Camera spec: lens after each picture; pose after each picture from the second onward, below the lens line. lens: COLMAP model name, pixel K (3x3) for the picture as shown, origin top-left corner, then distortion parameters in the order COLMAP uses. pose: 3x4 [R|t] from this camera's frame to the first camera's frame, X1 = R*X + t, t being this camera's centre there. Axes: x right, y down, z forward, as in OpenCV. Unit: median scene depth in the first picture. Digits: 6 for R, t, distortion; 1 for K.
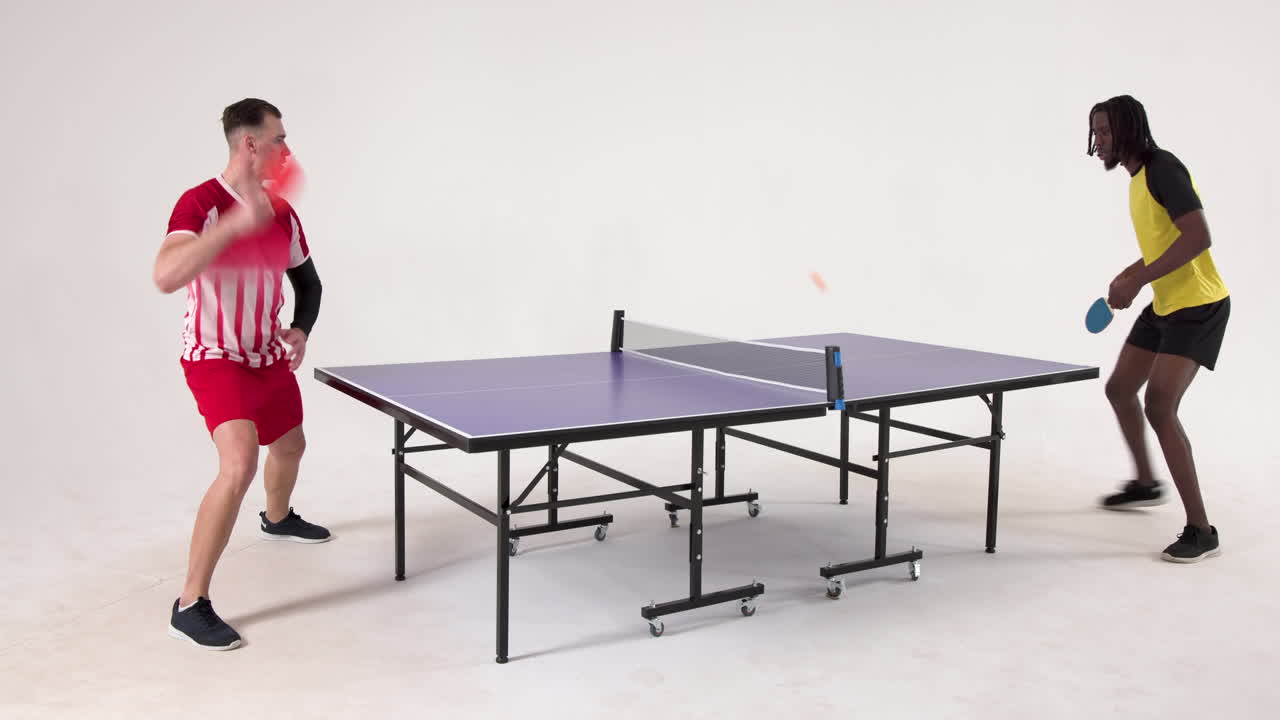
lens RADIAL K [[1064.4, 0, 626.7], [0, 1064.4, 357.6], [0, 0, 1]] dist [-0.003934, 0.000772]
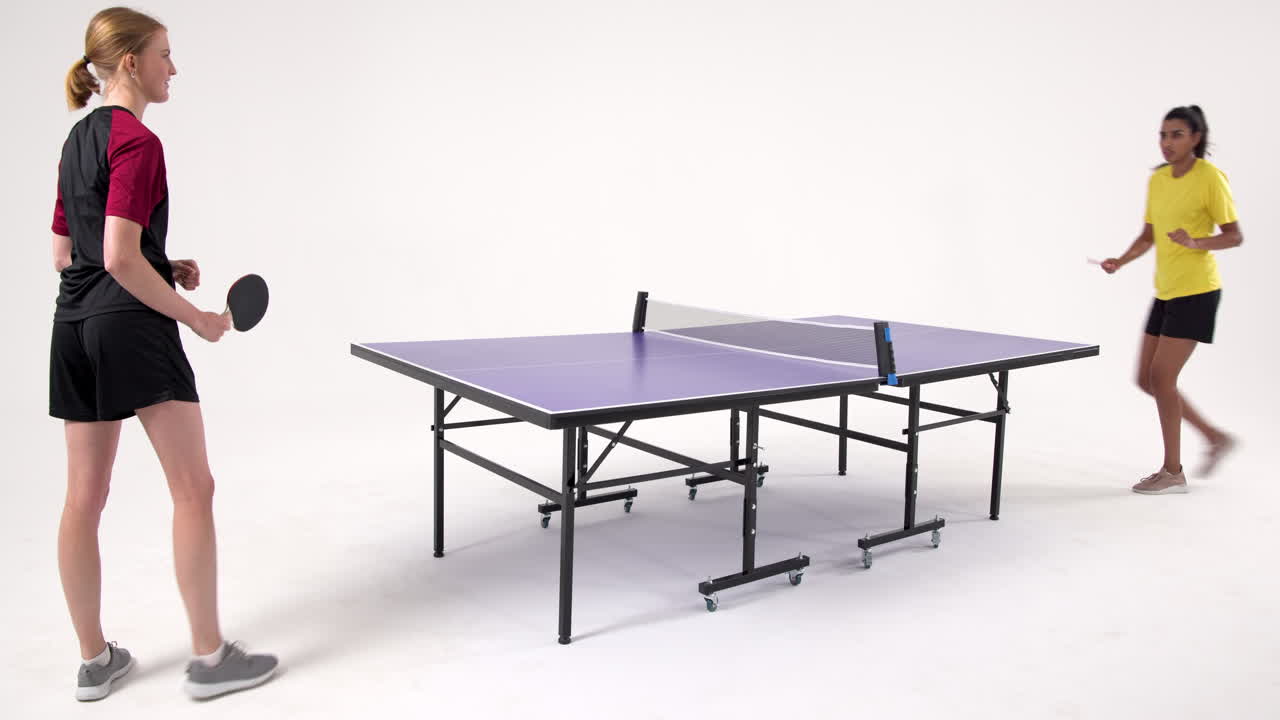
lens RADIAL K [[915.9, 0, 640.0], [0, 915.9, 360.0], [0, 0, 1]] dist [-0.030744, -0.001803]
pose [[0.996637, 0.000735, 0.081935, -0.097564], [-0.001803, 0.999914, 0.012968, 0.013187], [-0.081919, -0.013072, 0.996553, 0.135497]]
